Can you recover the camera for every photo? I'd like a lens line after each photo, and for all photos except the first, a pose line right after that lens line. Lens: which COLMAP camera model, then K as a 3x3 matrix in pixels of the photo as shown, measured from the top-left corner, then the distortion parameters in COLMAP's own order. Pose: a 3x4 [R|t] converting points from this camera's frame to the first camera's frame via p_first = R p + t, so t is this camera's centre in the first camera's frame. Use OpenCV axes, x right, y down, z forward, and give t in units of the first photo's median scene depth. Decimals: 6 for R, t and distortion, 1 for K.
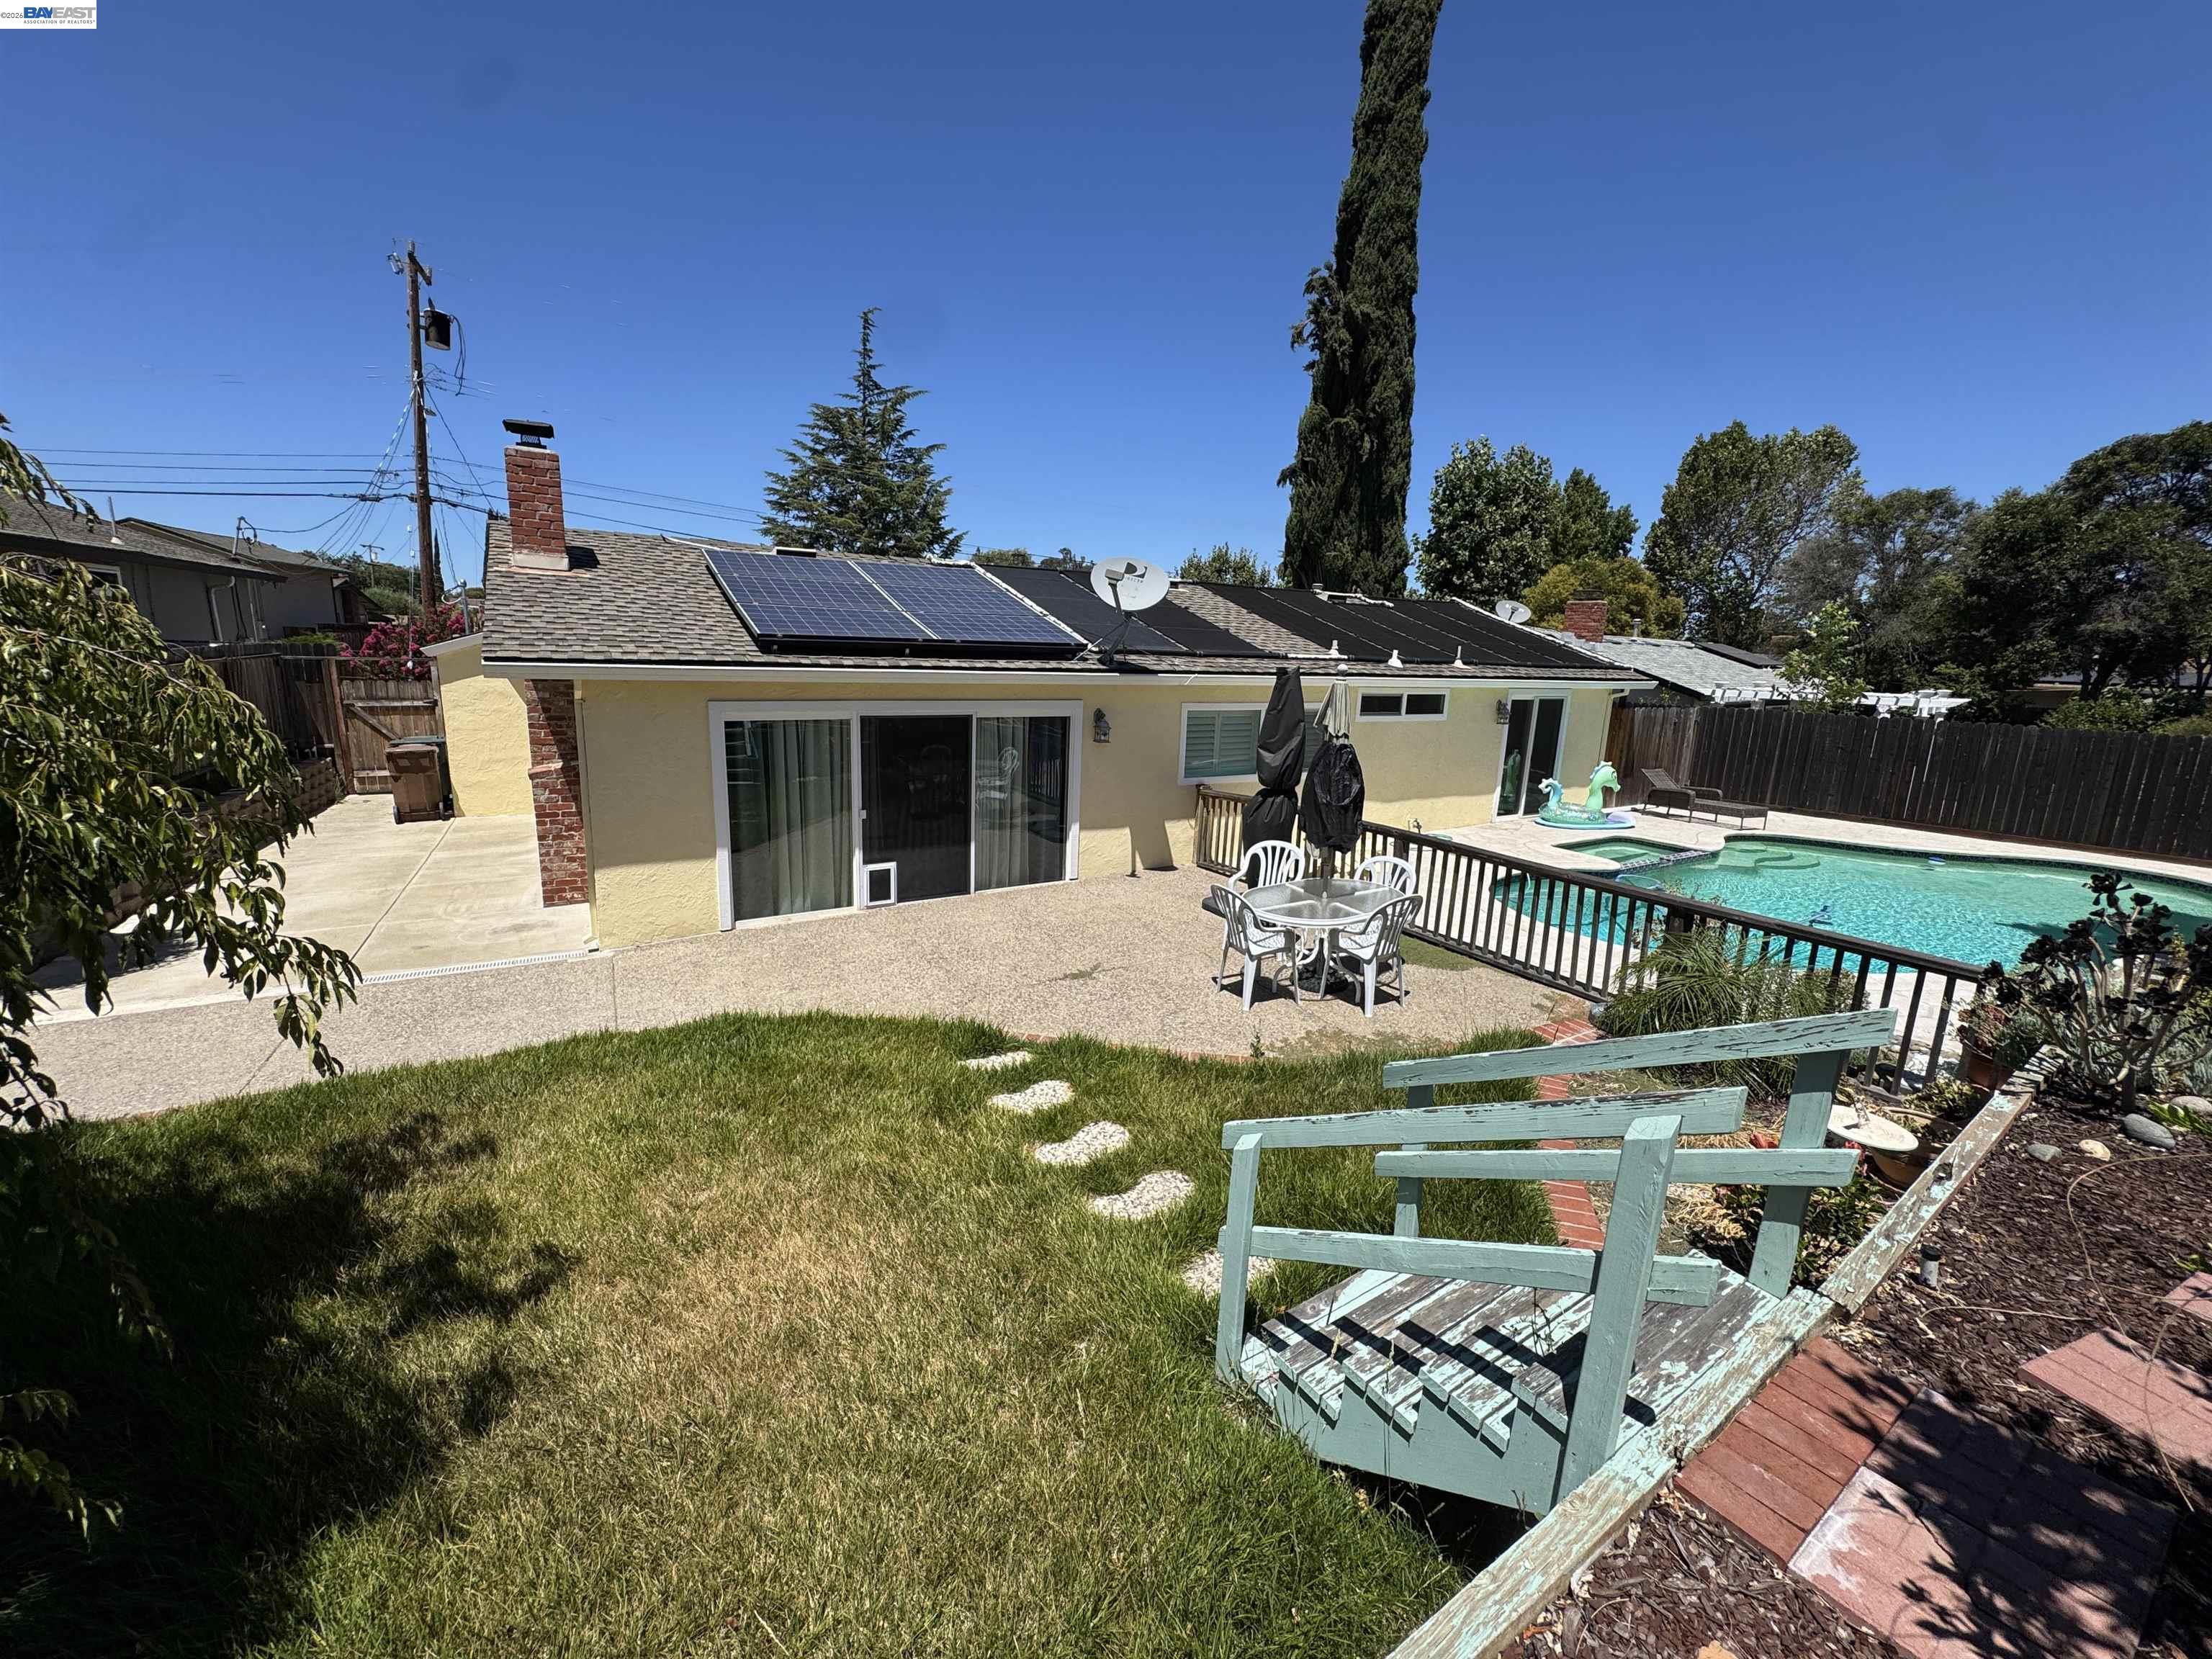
lens RADIAL K [[885.2, 0, 1108.6], [0, 885.2, 821.6], [0, 0, 1]] dist [-0.000633, 0.000403]
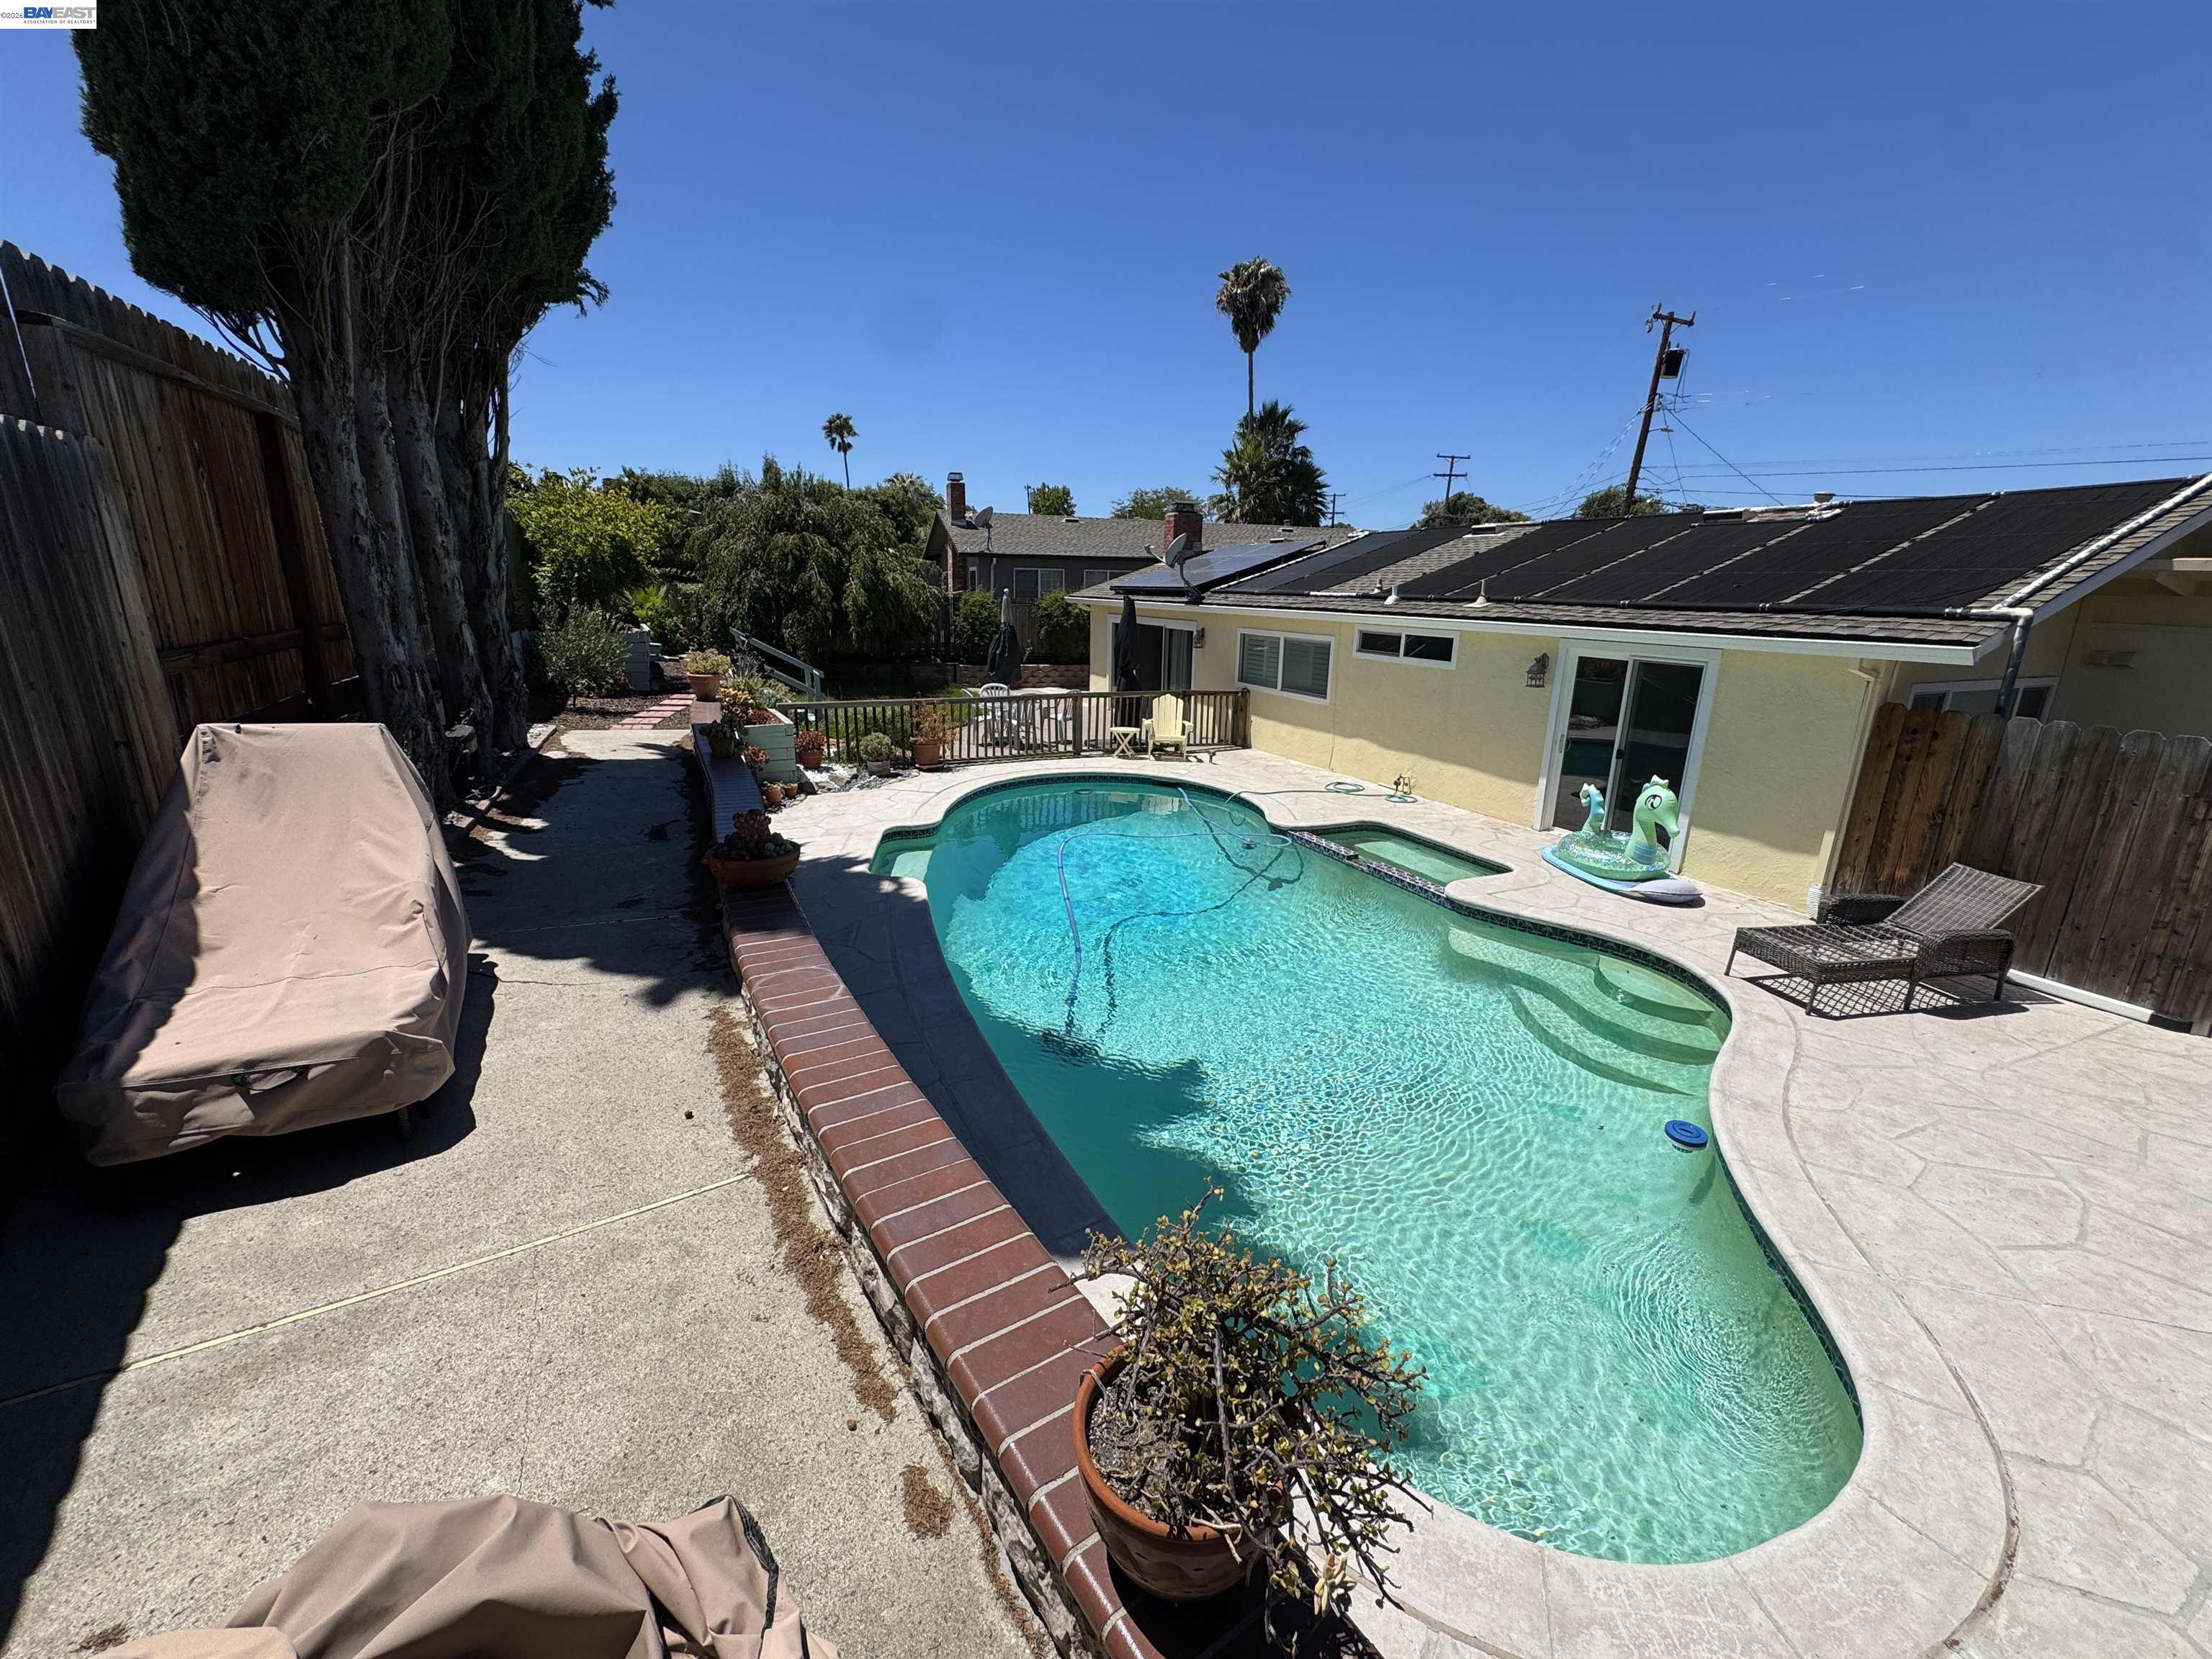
lens RADIAL K [[885.2, 0, 1108.6], [0, 885.2, 821.6], [0, 0, 1]] dist [-0.000633, 0.000403]
pose [[-0.112454, 0.222172, -0.968501, 1.318044], [-0.216066, 0.945894, 0.242074, -0.116121], [0.969881, 0.236483, -0.058366, 0.801922]]
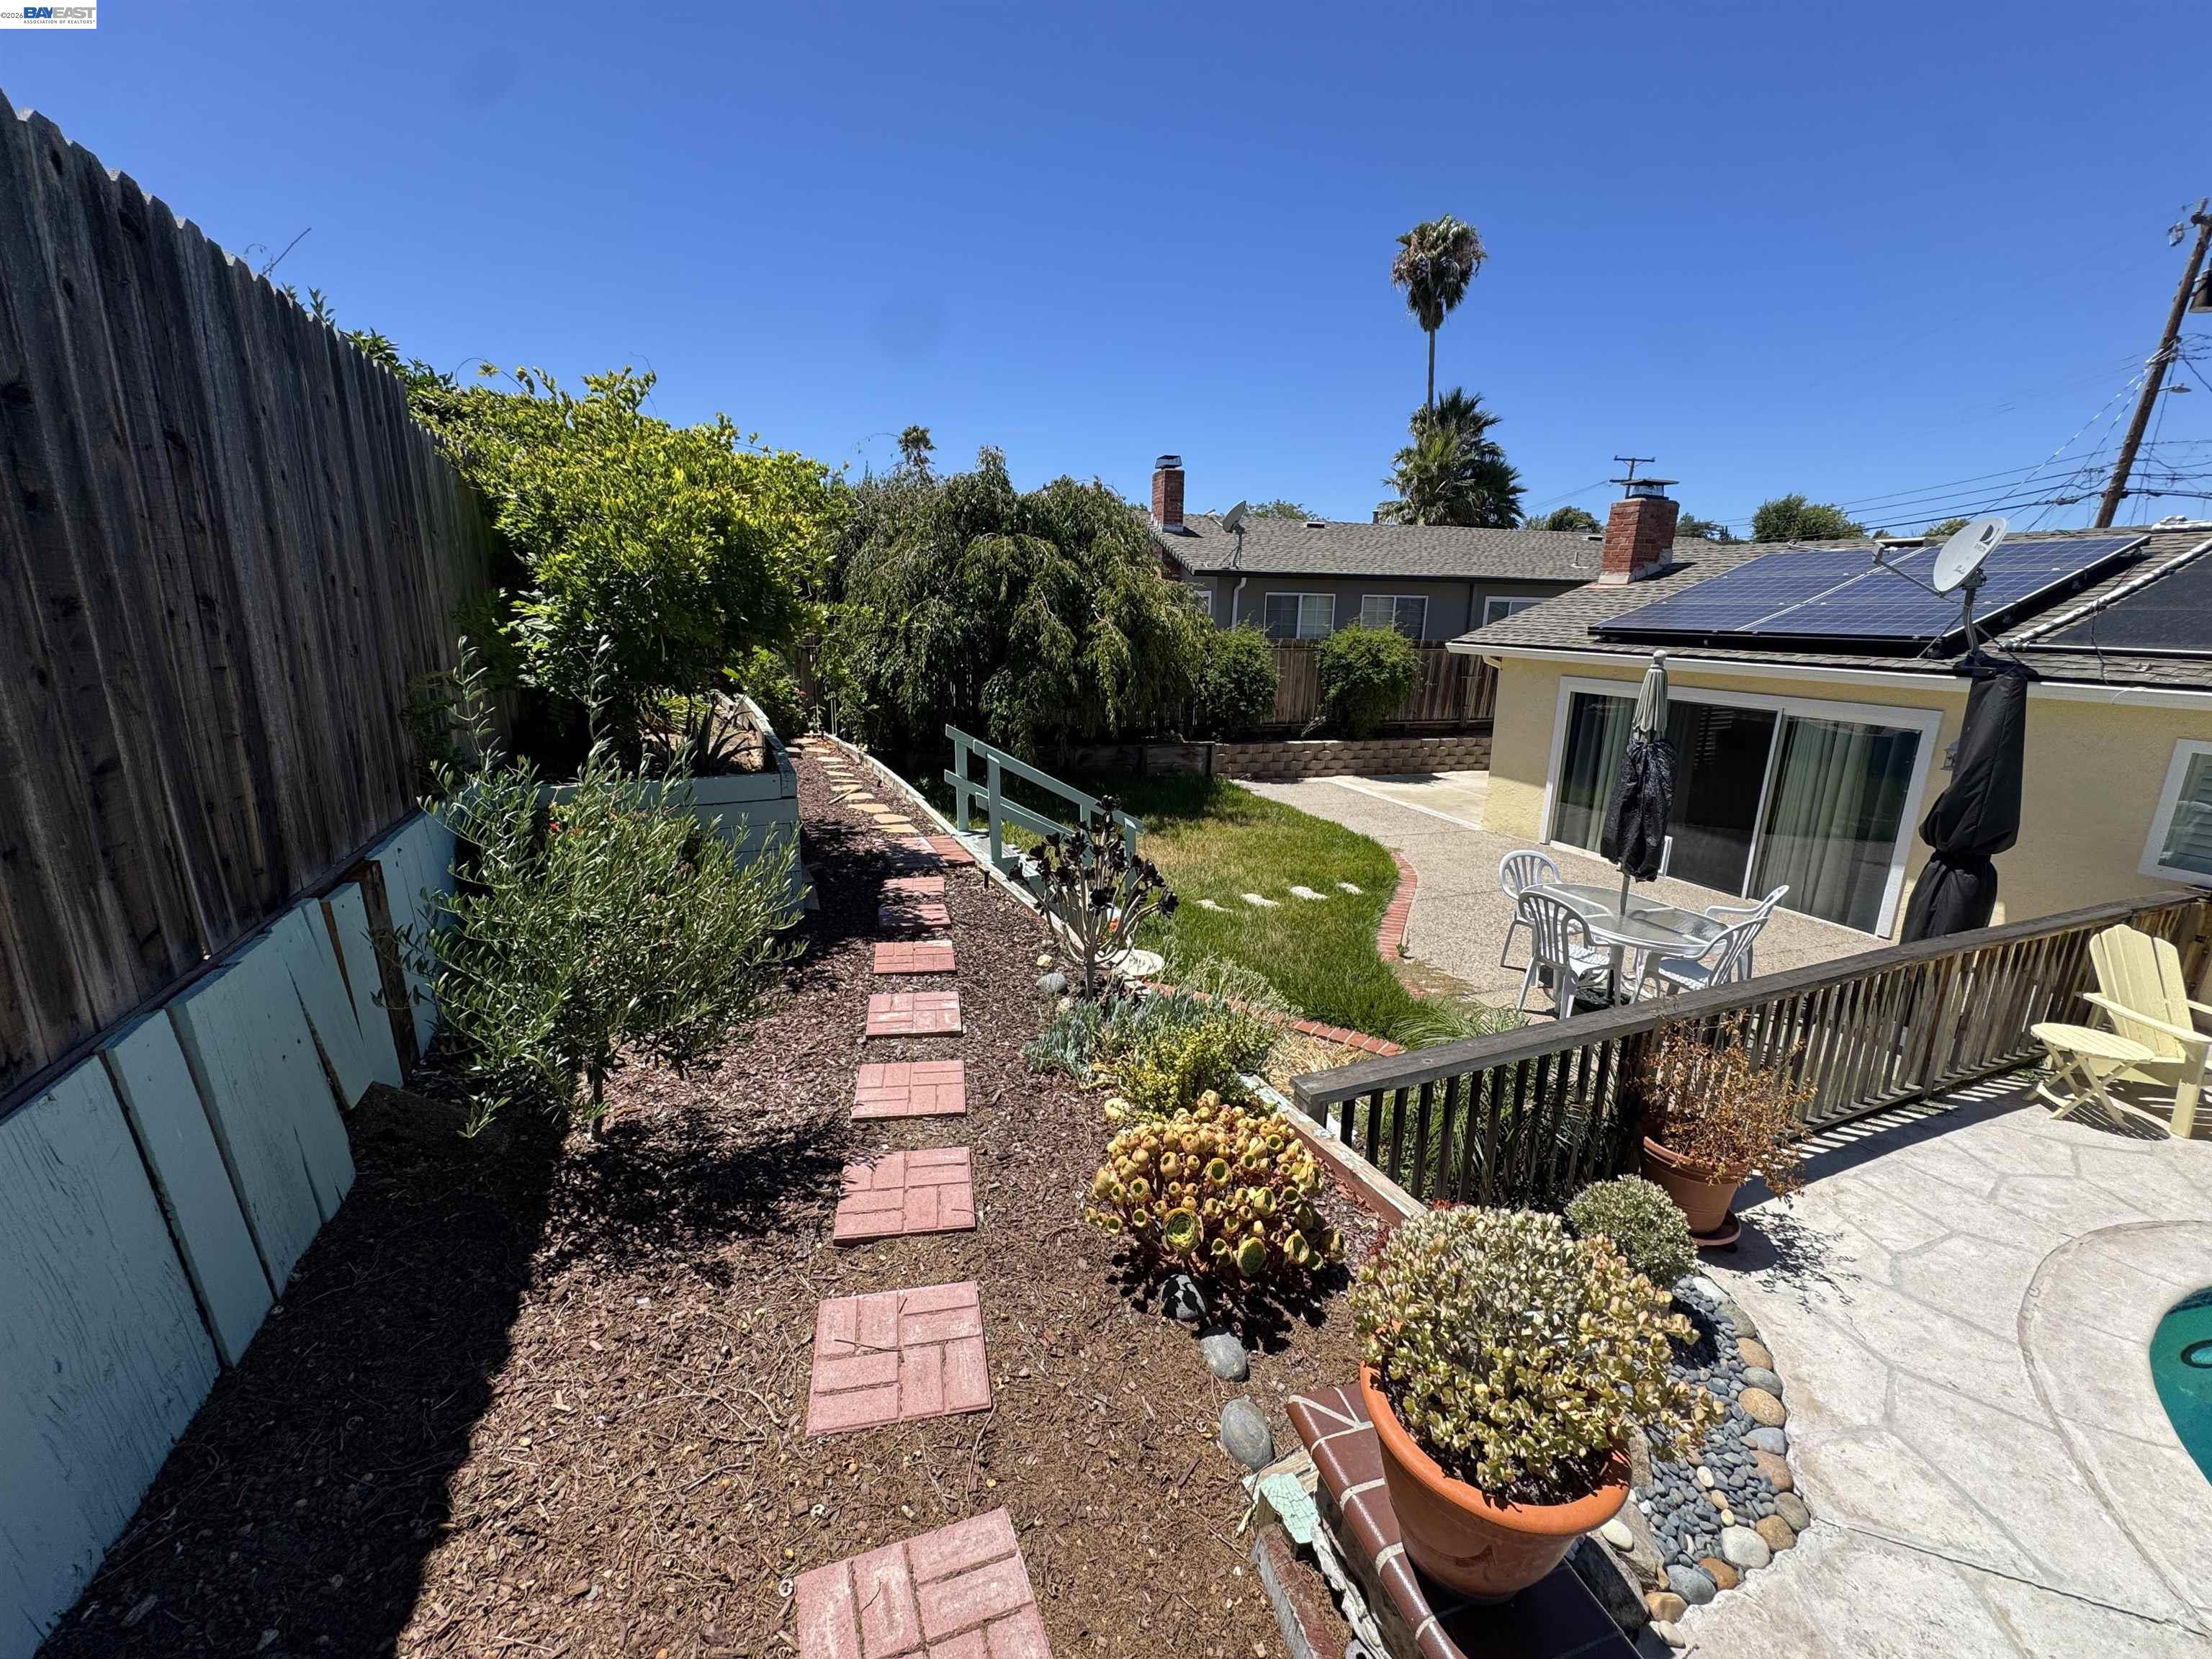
lens RADIAL K [[885.2, 0, 1108.6], [0, 885.2, 821.6], [0, 0, 1]] dist [-0.000633, 0.000403]
pose [[-0.162071, 0.199819, -0.966336, 0.660474], [-0.213879, 0.948890, 0.232083, -0.055711], [0.963322, 0.244293, -0.111050, 0.325805]]
